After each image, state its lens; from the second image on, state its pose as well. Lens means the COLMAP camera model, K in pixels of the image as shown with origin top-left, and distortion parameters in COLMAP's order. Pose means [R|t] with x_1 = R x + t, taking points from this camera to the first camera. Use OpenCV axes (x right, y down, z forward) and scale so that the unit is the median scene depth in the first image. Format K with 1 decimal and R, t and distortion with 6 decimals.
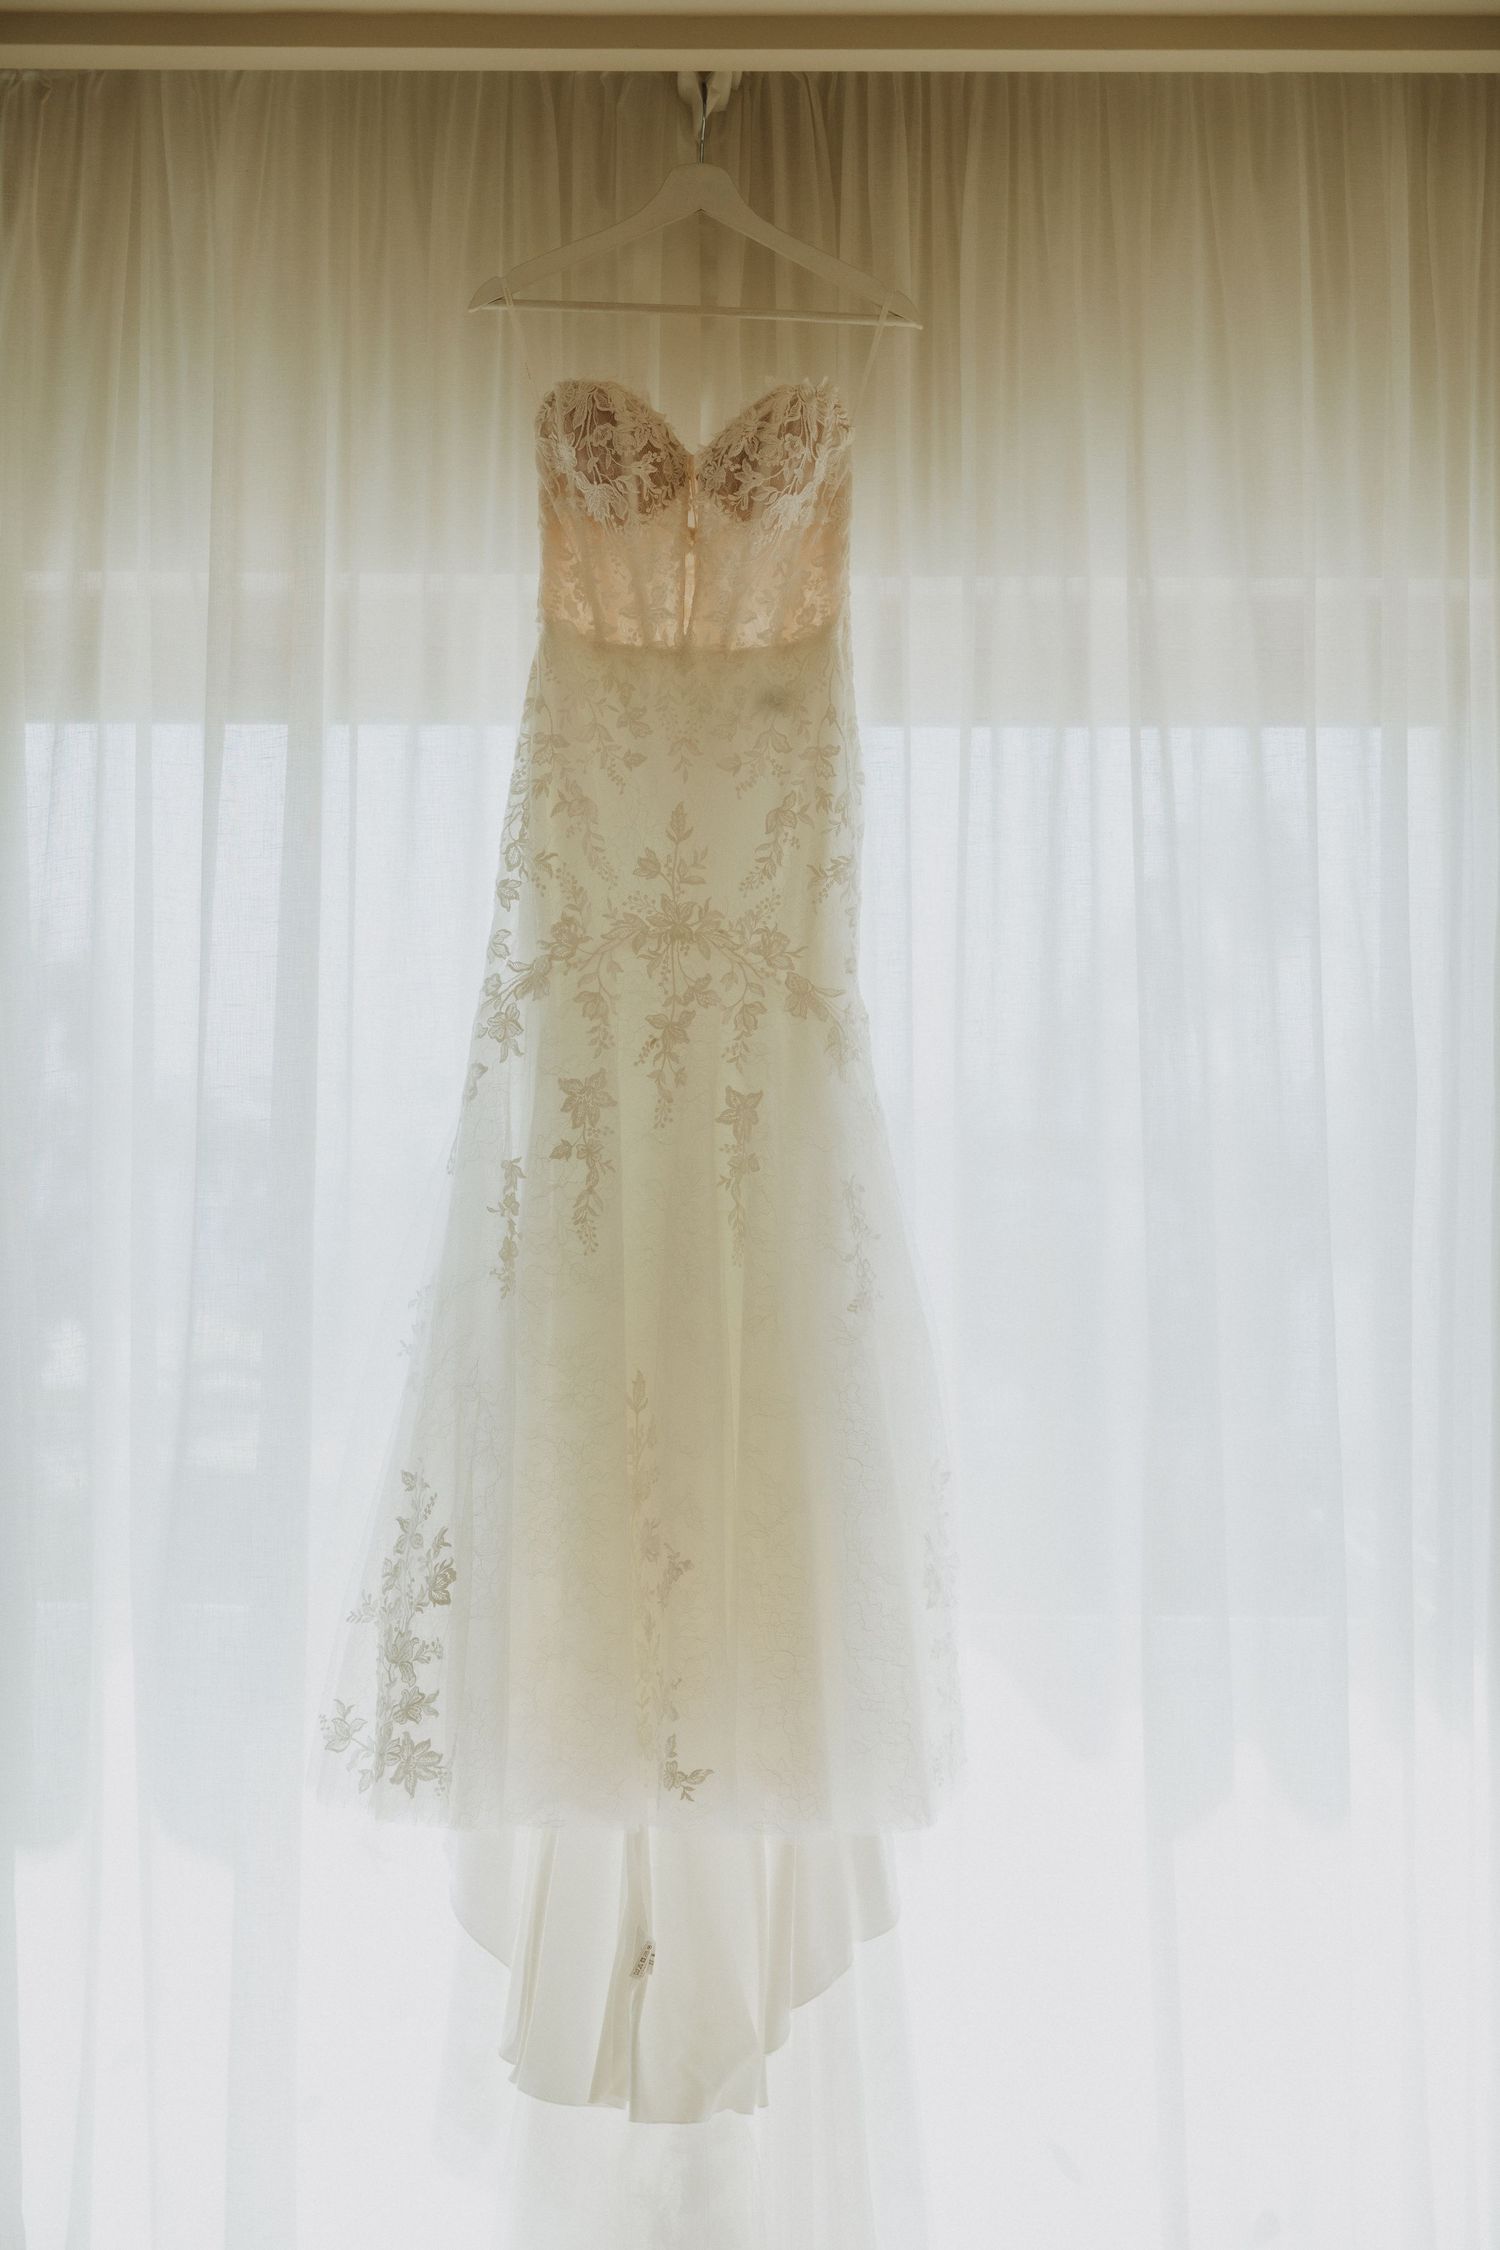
lens RADIAL K [[2859.1, 0, 748.9], [0, 2859.1, 1169.4], [0, 0, 1]] dist [0.126571, 0.006658]
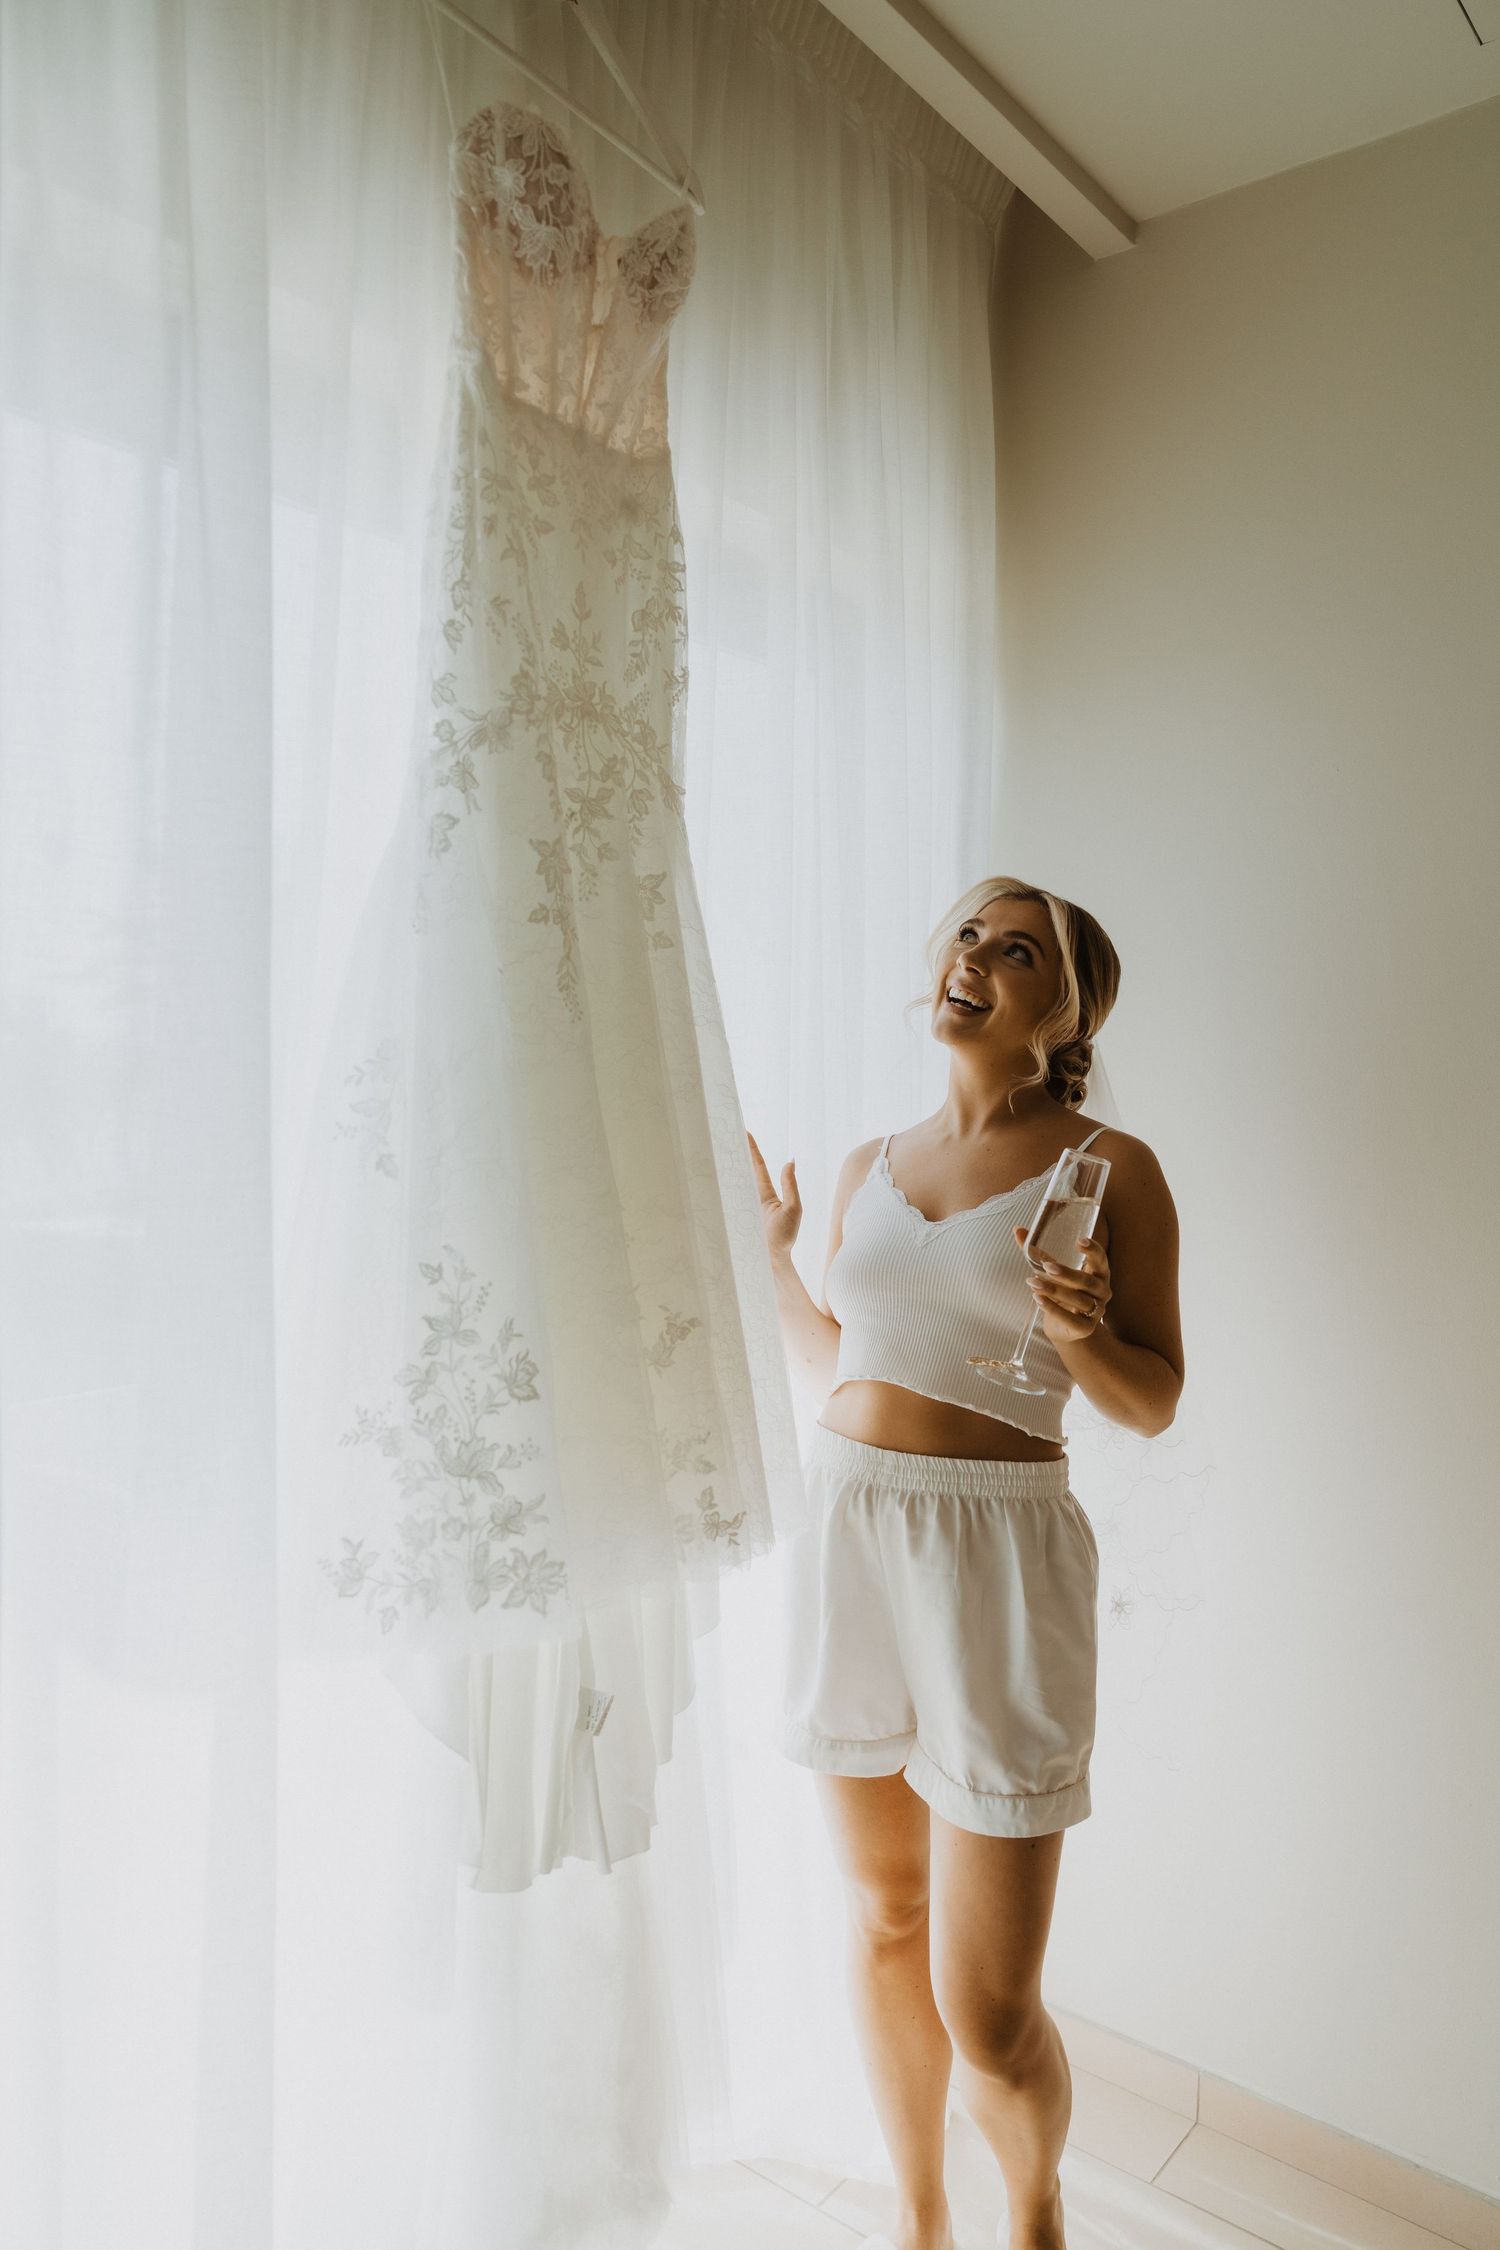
lens RADIAL K [[1572.3, 0, 750.0], [0, 1572.3, 1125.0], [0, 0, 1]] dist [-0.003124, 0.045079]
pose [[0.603923, -0.029446, 0.796499, -0.438058], [0.013059, 0.999549, 0.027051, 0.049900], [-0.796936, -0.005935, 0.604035, 0.618423]]
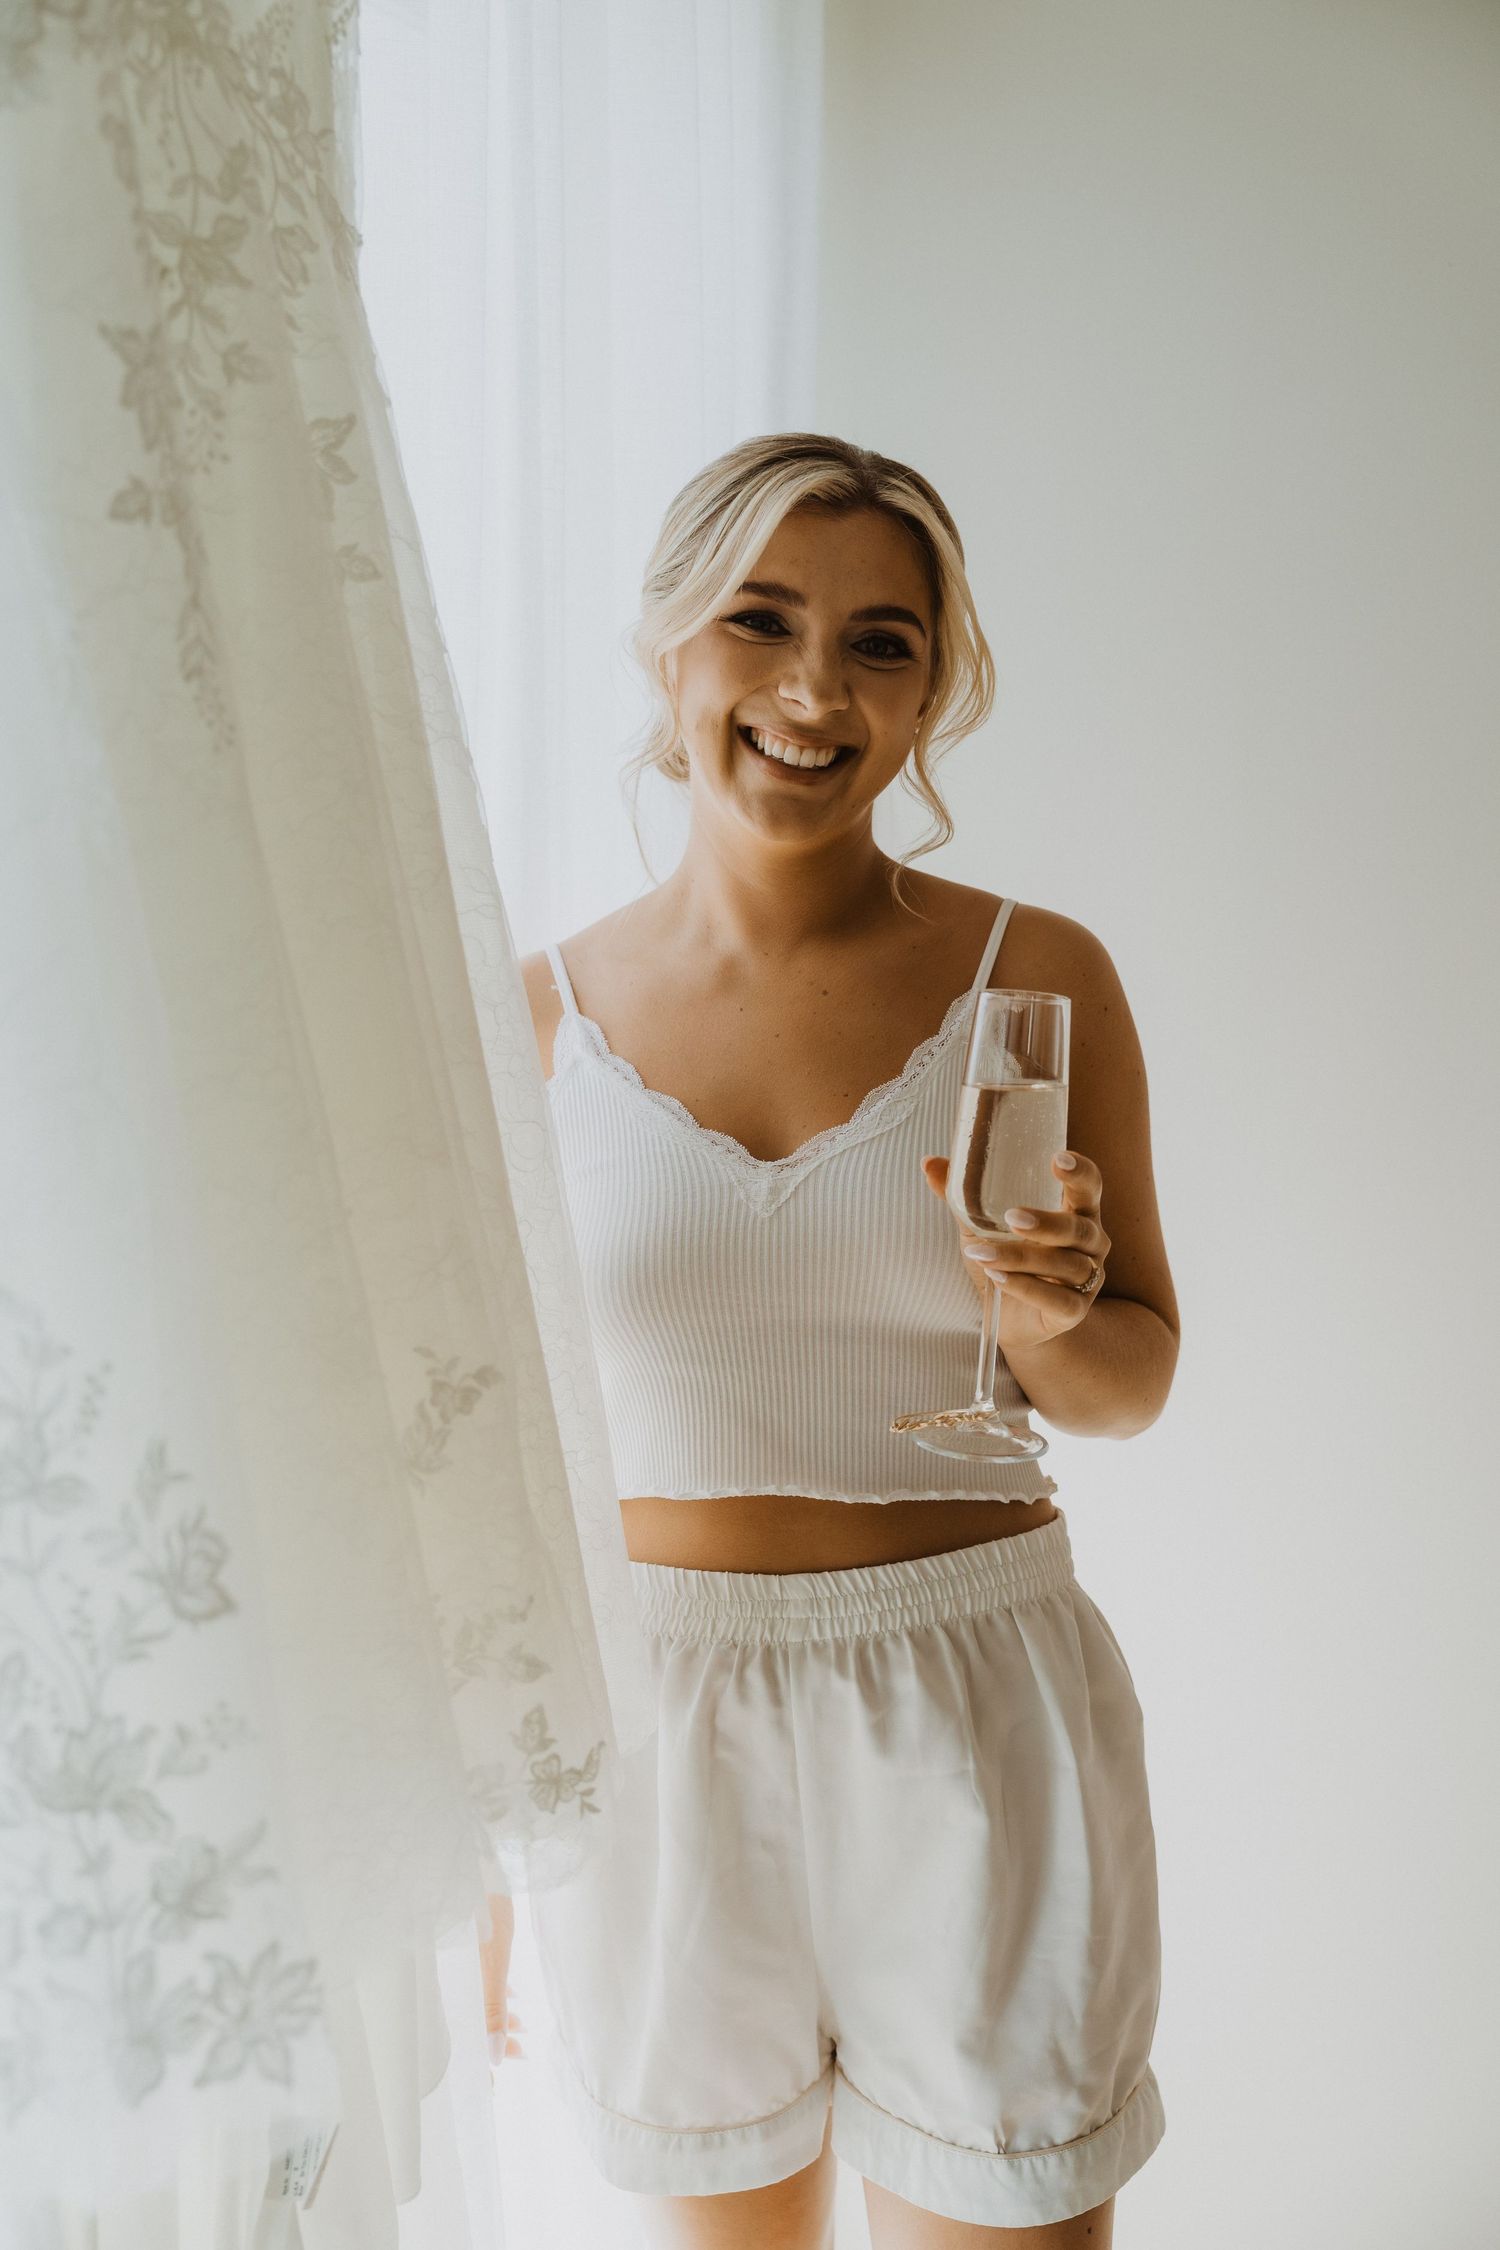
lens RADIAL K [[2365.0, 0, 750.0], [0, 2365.0, 1125.0], [0, 0, 1]] dist [0.015481, -0.019126]
pose [[0.372362, -0.149891, 0.915904, -0.357667], [0.025483, 0.988151, 0.151355, 0.032823], [-0.927738, -0.033019, 0.371769, 0.775068]]
